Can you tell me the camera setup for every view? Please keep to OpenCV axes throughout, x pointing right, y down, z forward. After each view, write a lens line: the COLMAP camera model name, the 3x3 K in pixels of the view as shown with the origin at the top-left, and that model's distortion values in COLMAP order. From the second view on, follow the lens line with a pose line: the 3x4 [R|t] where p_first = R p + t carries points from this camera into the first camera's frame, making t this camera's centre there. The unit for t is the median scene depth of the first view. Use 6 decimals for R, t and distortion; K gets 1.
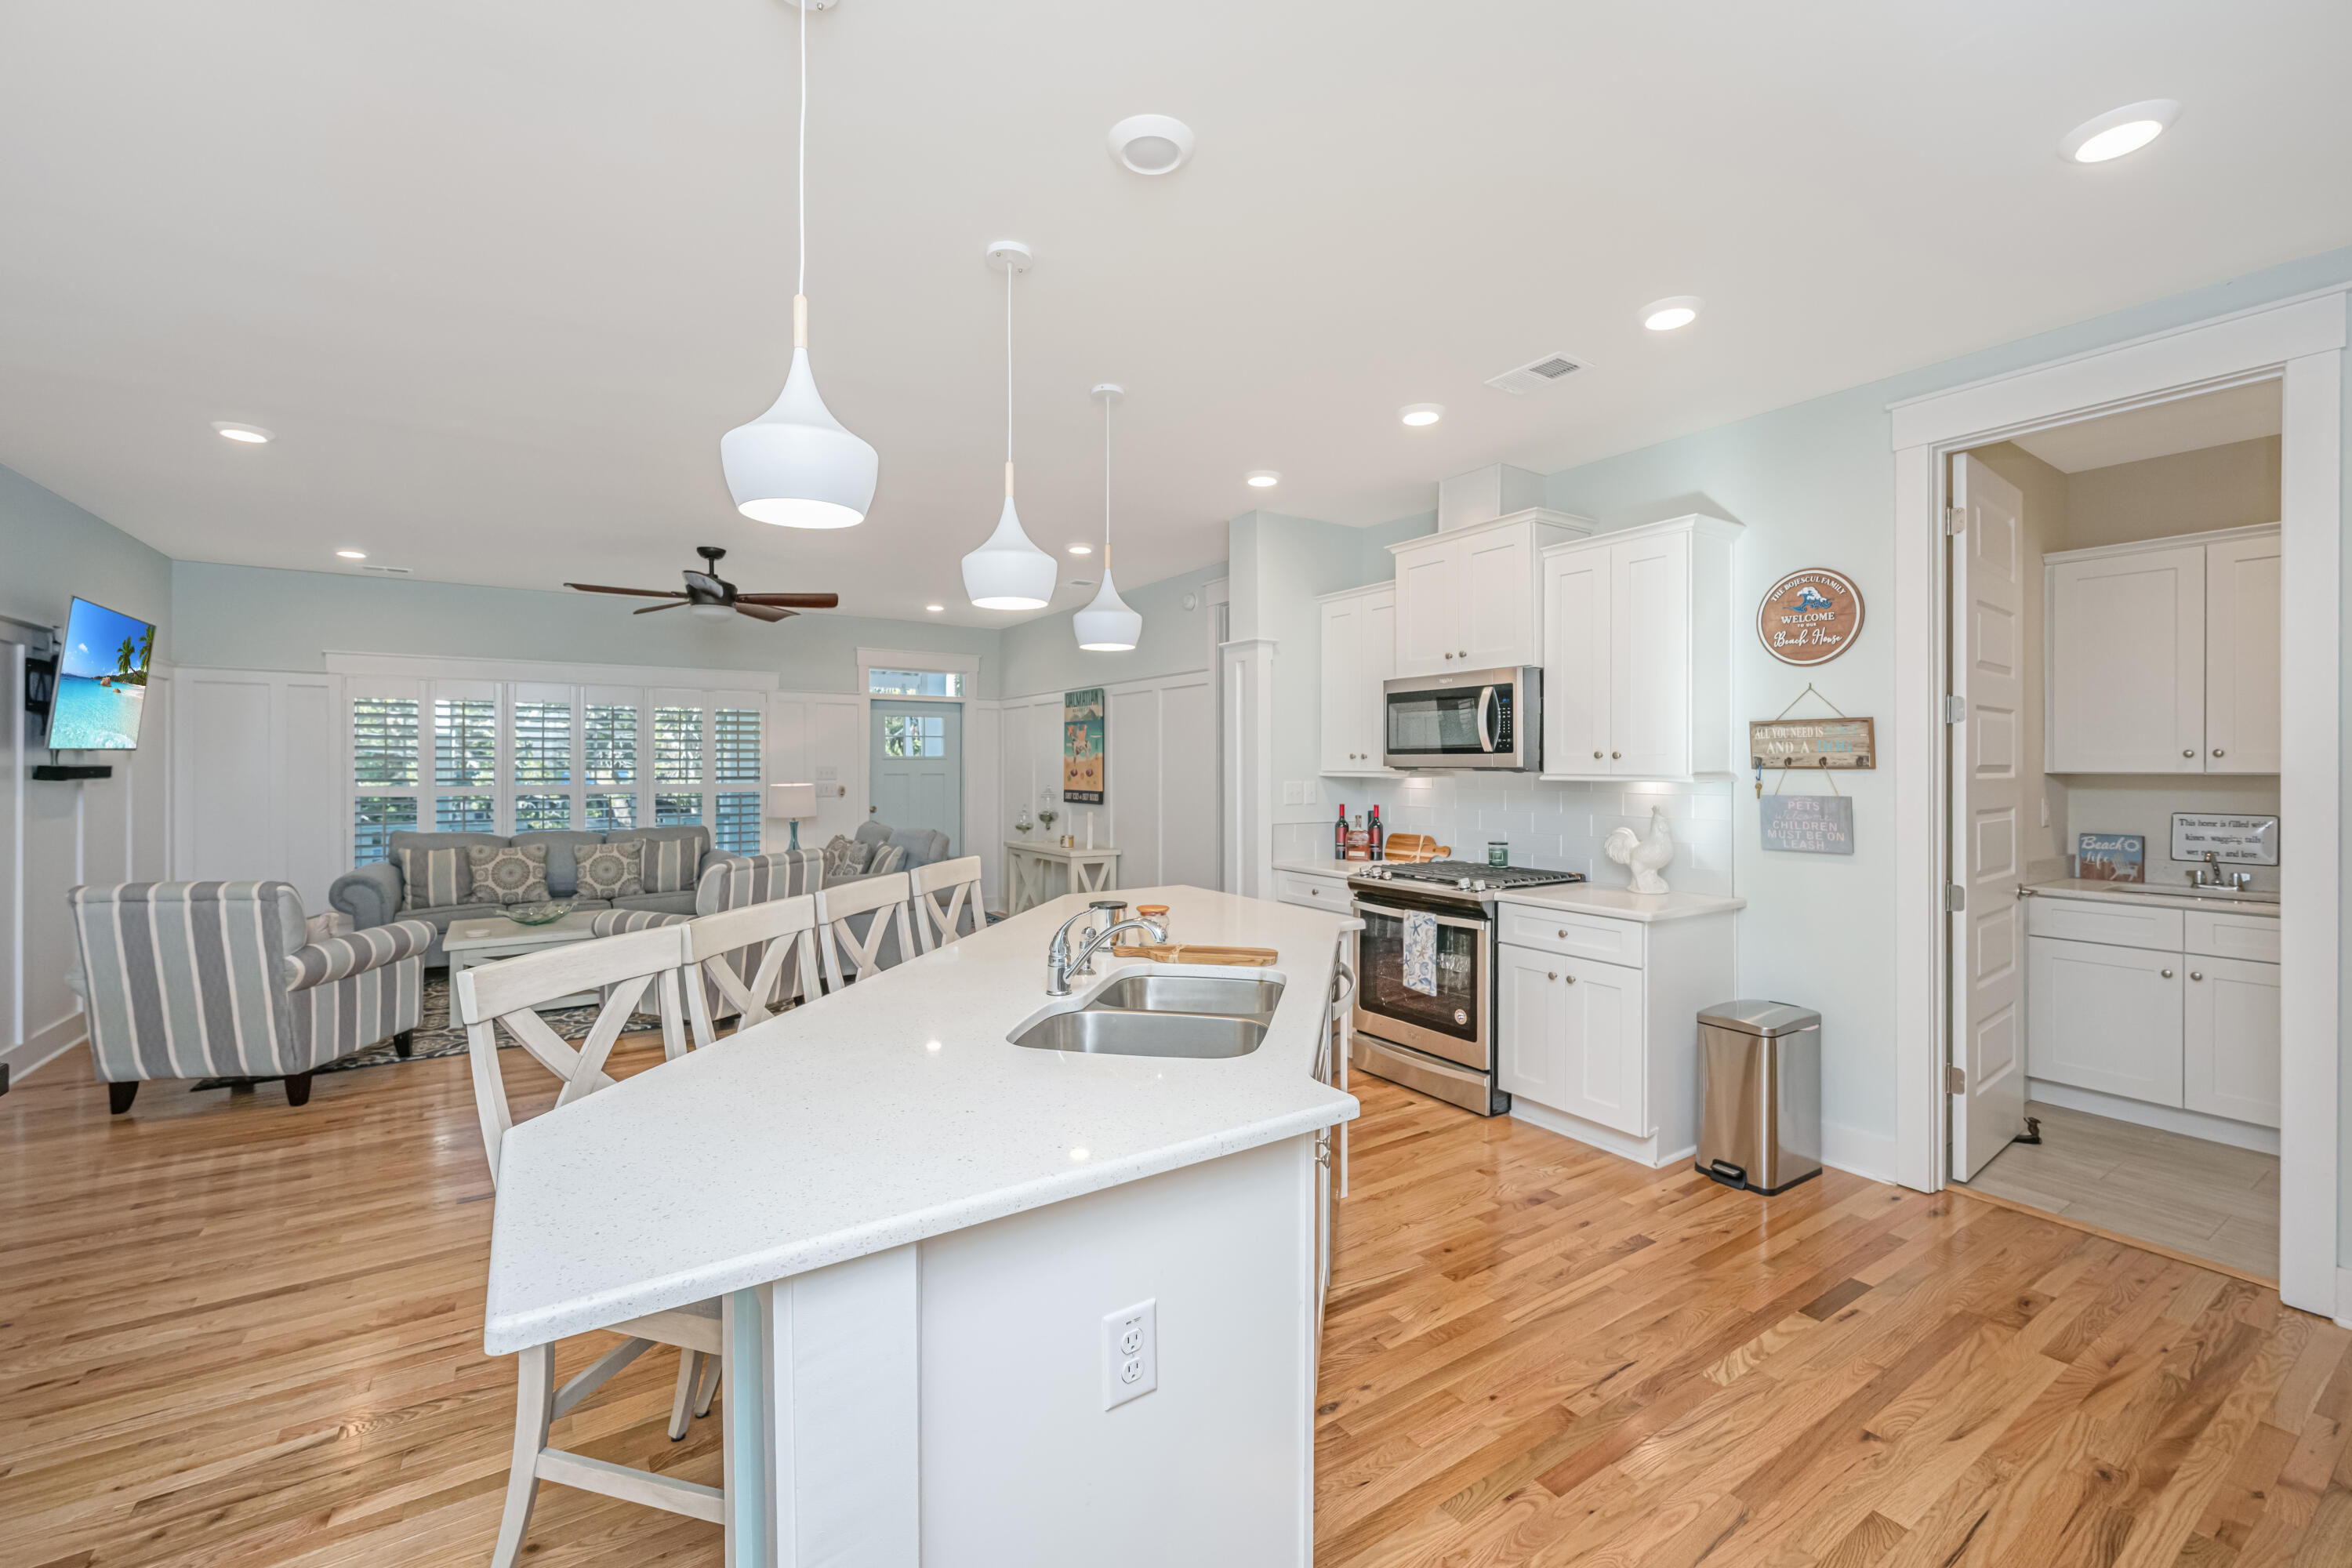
lens RADIAL K [[961.7, 0, 1180.1], [0, 961.7, 777.8], [0, 0, 1]] dist [0.002858, -0.000236]
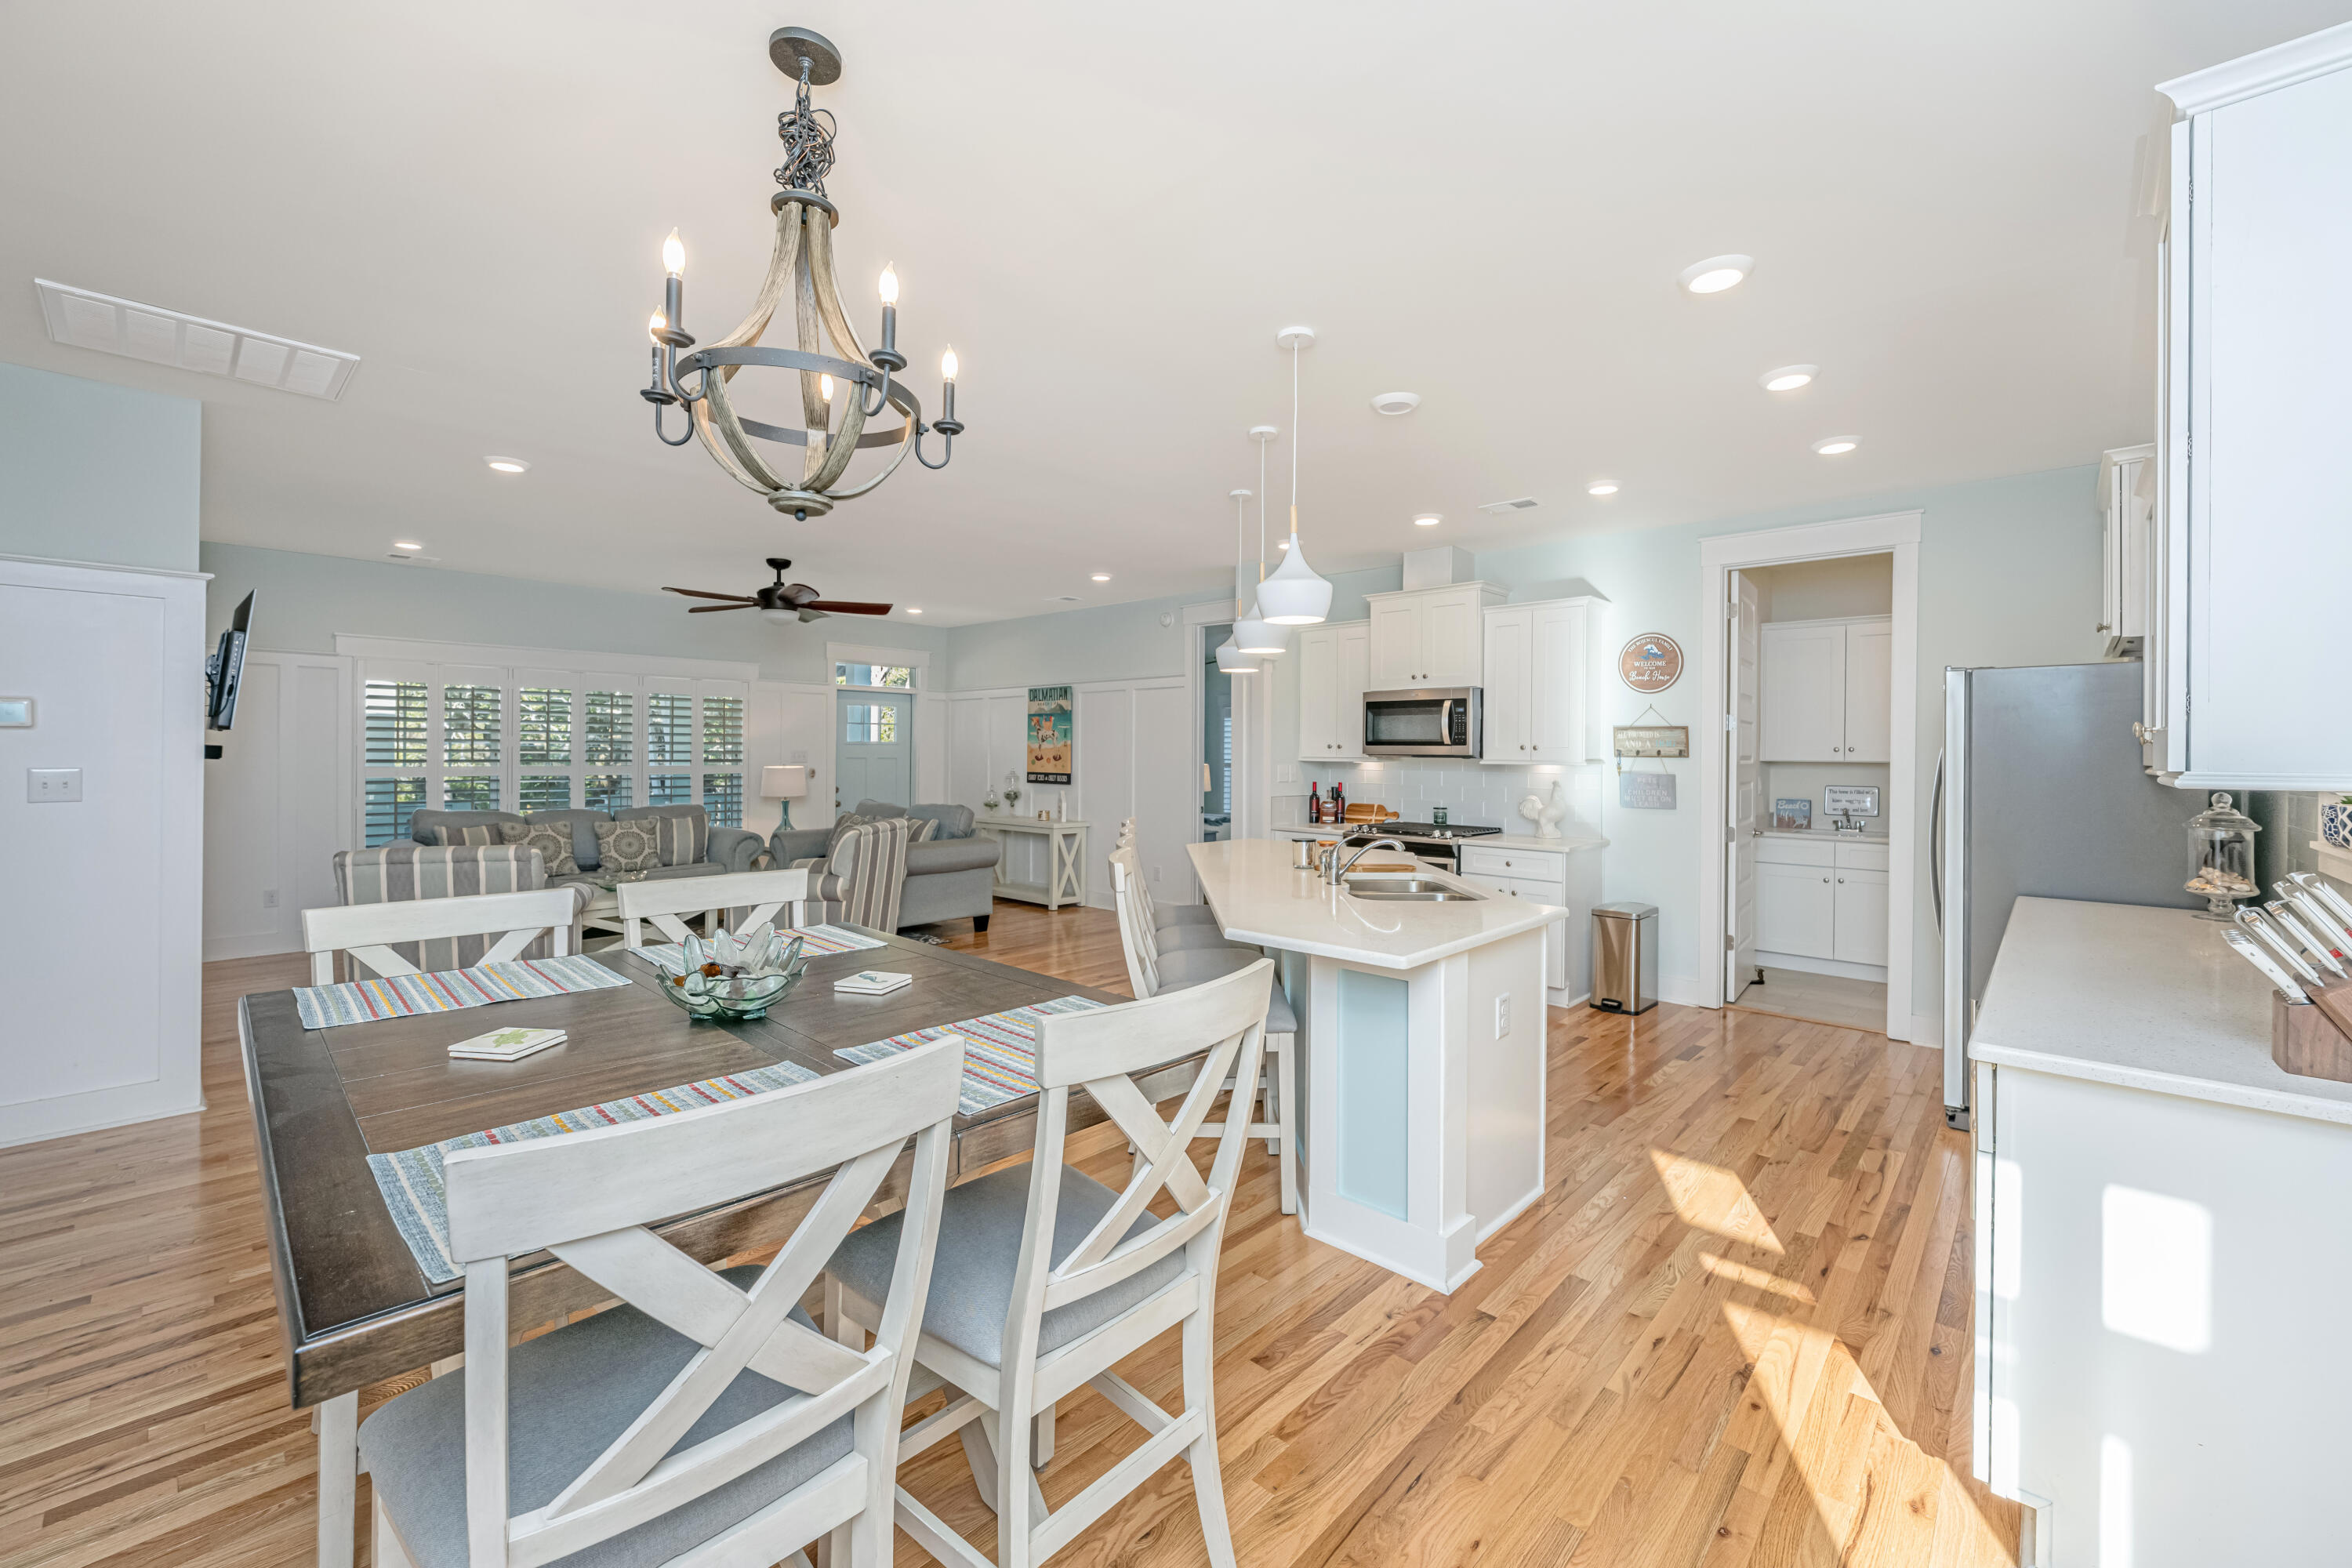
lens RADIAL K [[961.7, 0, 1171.0], [0, 961.7, 771.4], [0, 0, 1]] dist [0.002858, -0.000236]
pose [[0.971576, 0.002177, 0.236717, -0.429664], [-0.003923, 0.999968, 0.006903, 0.005616], [-0.236695, -0.007635, 0.971554, -0.318643]]
